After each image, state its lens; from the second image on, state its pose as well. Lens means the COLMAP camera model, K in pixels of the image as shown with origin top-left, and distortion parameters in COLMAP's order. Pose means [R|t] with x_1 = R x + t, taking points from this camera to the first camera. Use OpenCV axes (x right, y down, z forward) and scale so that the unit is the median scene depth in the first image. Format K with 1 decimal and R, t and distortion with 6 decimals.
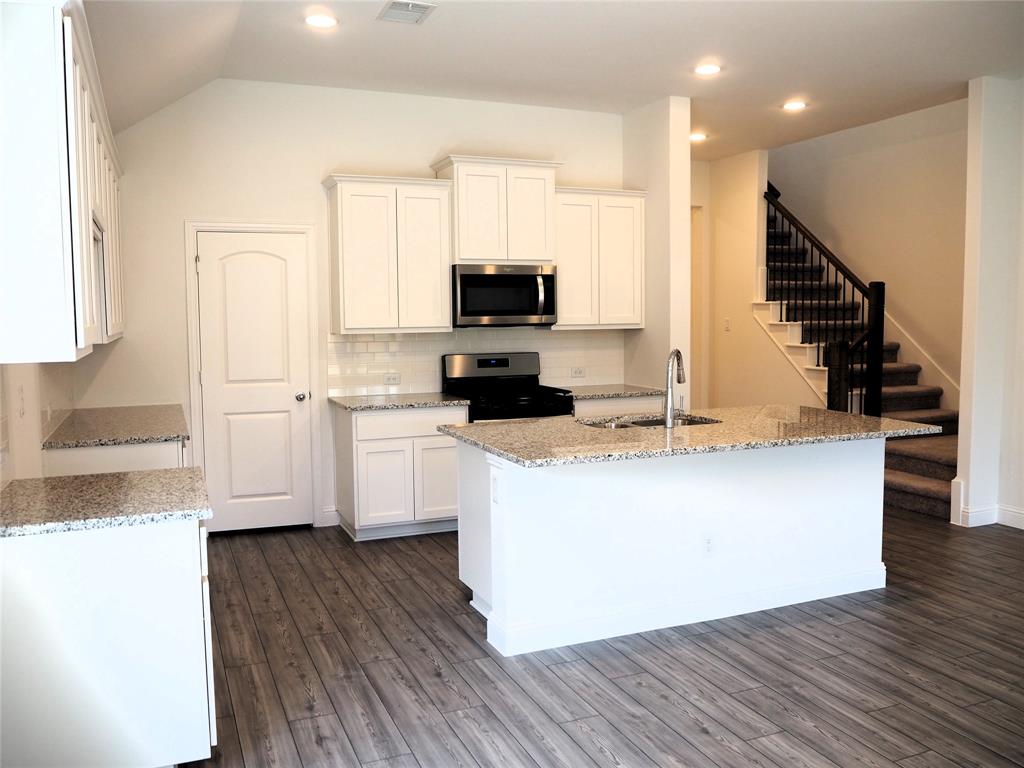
lens RADIAL K [[861.1, 0, 516.5], [0, 861.1, 379.7], [0, 0, 1]] dist [-0.071280, 0.048869]
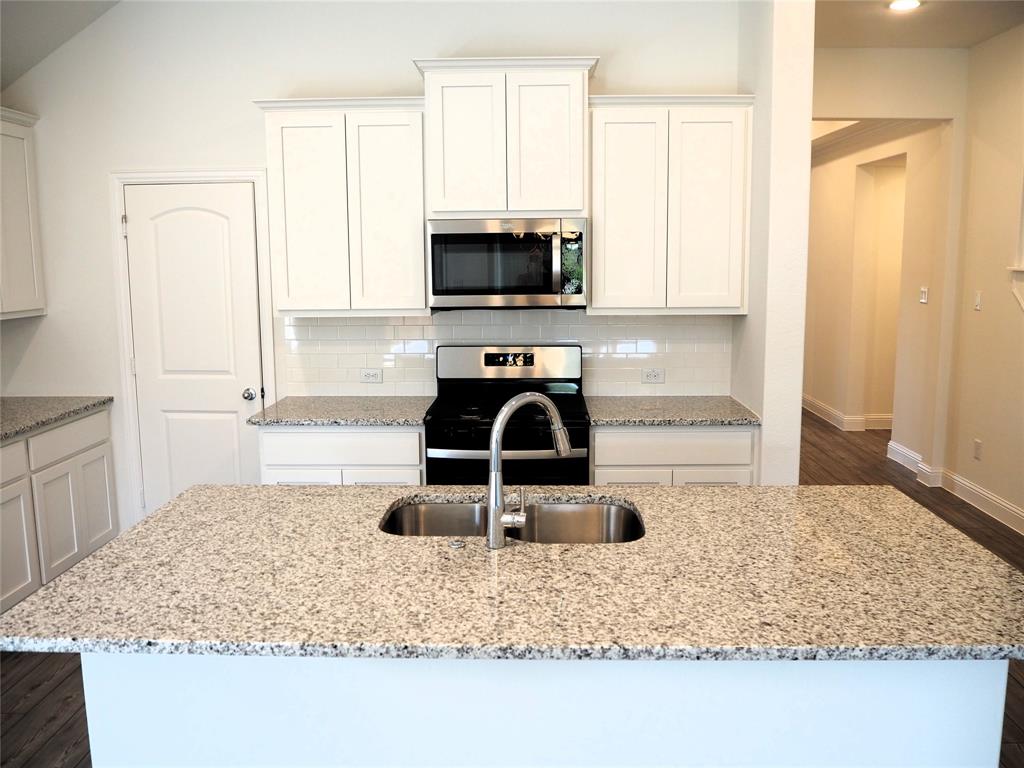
lens RADIAL K [[861.1, 0, 516.5], [0, 861.1, 379.7], [0, 0, 1]] dist [-0.071280, 0.048869]
pose [[0.910762, 0.062873, -0.408118, 0.416500], [-0.034472, 0.996467, 0.076585, -0.089190], [0.411491, -0.055682, 0.909711, 0.572454]]
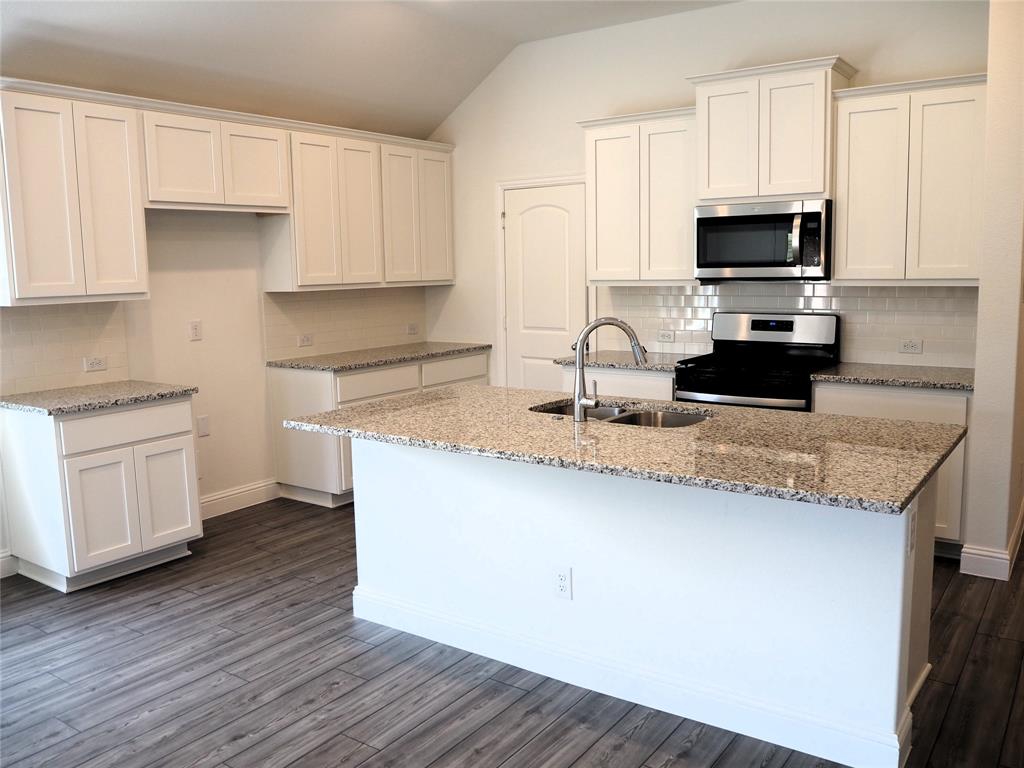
lens RADIAL K [[861.1, 0, 516.5], [0, 861.1, 379.7], [0, 0, 1]] dist [-0.071280, 0.048869]
pose [[0.527751, 0.111957, -0.841988, 0.828184], [-0.053694, 0.993690, 0.098474, -0.055111], [0.847700, -0.006760, 0.530432, 0.582557]]
